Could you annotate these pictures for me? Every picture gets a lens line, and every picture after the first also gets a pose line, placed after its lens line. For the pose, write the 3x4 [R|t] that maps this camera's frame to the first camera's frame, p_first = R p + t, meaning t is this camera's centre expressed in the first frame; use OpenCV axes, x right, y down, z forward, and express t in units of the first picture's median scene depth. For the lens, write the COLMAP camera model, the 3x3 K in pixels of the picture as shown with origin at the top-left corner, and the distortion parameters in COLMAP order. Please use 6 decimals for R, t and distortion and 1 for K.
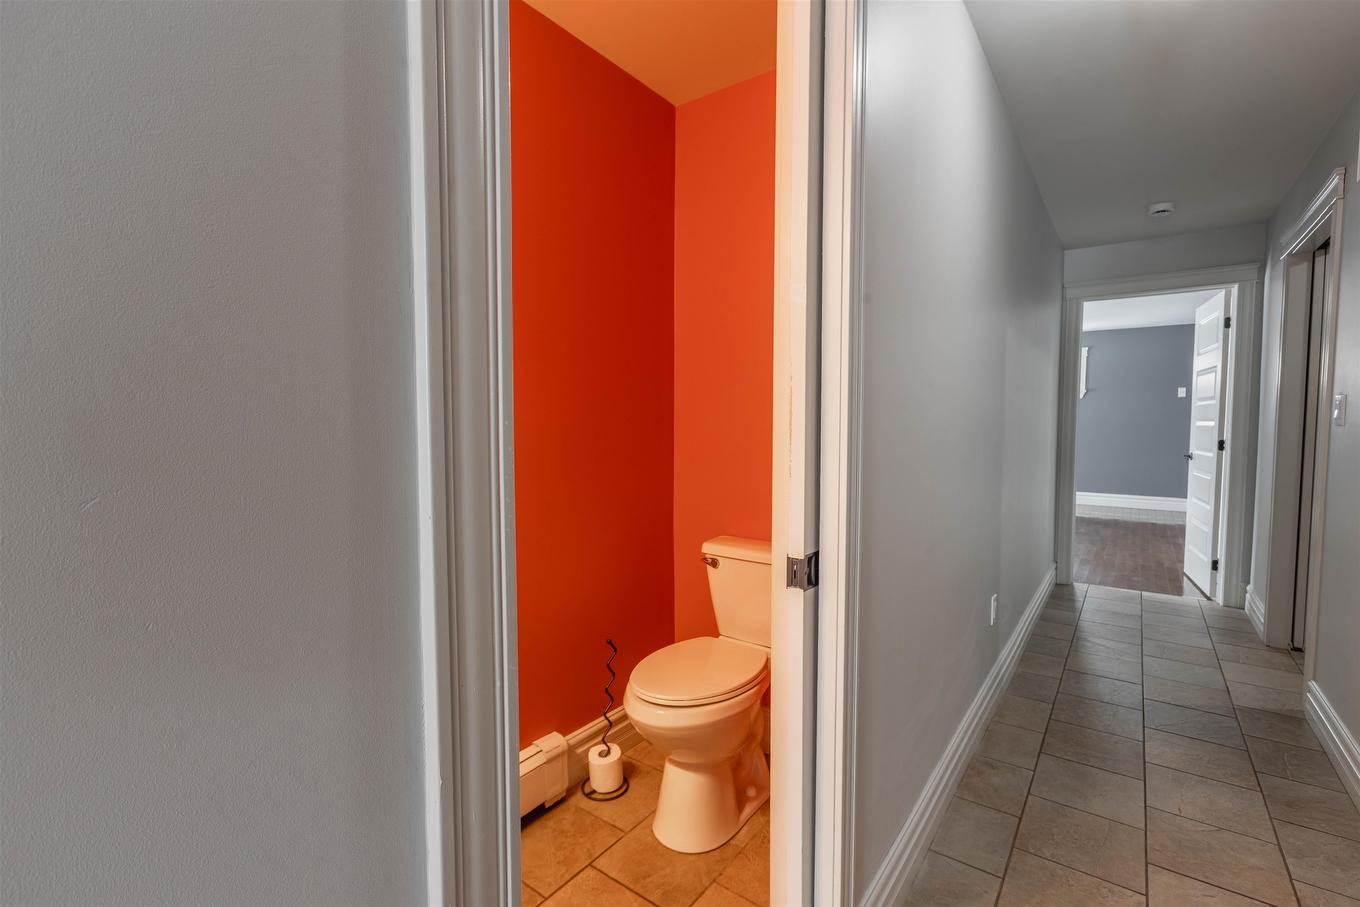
lens RADIAL K [[616.0, 0, 683.0], [0, 616.0, 452.1], [0, 0, 1]] dist [-0.000947, -0.000062]
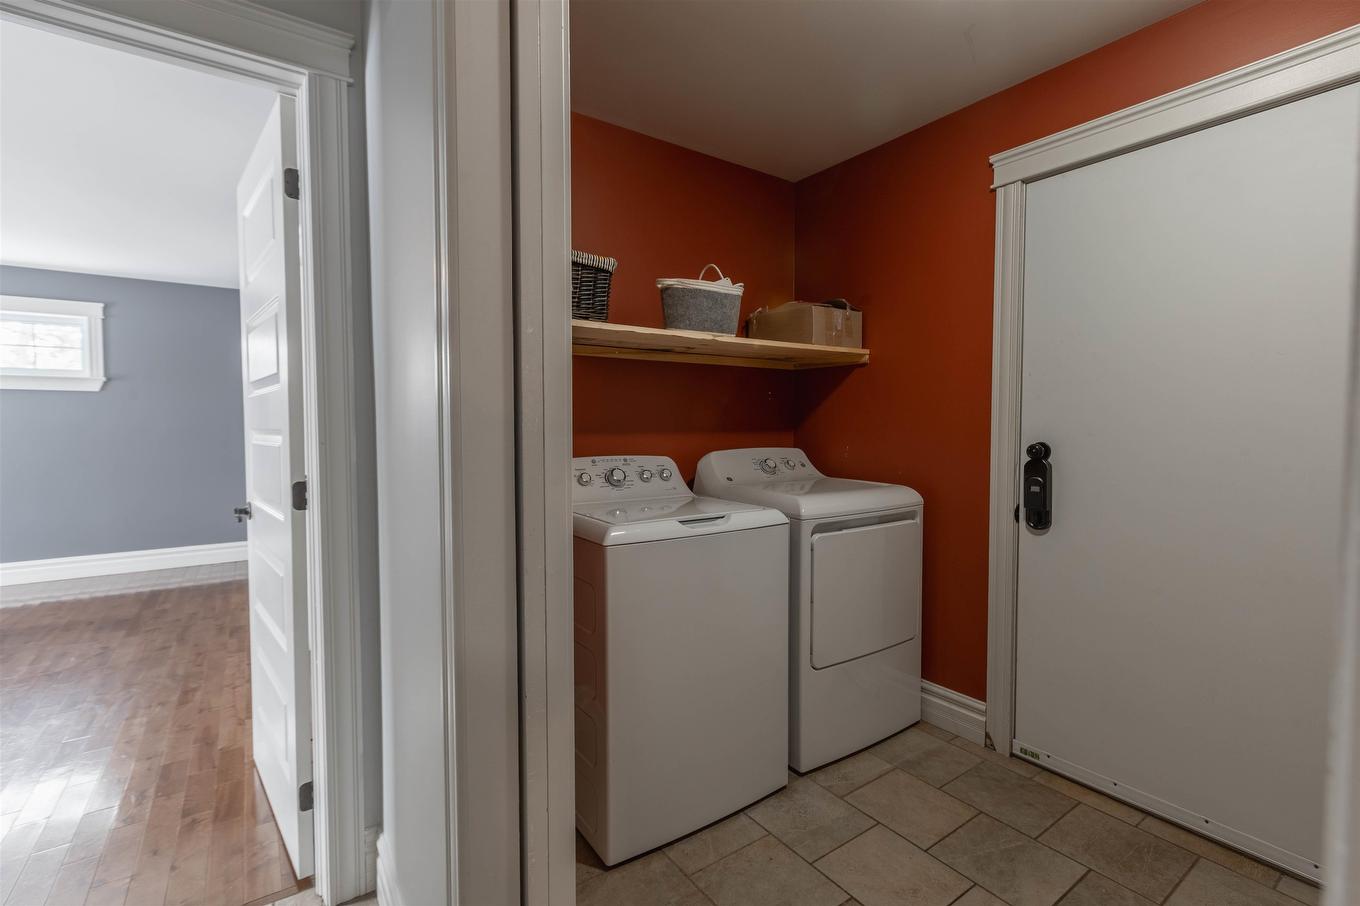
lens RADIAL K [[607.9, 0, 682.6], [0, 607.9, 450.7], [0, 0, 1]] dist [0.001962, -0.000500]
pose [[0.312173, -0.040628, 0.949156, 0.563998], [0.051390, 0.998345, 0.025831, -0.036616], [-0.948634, 0.040714, 0.313744, 0.623445]]
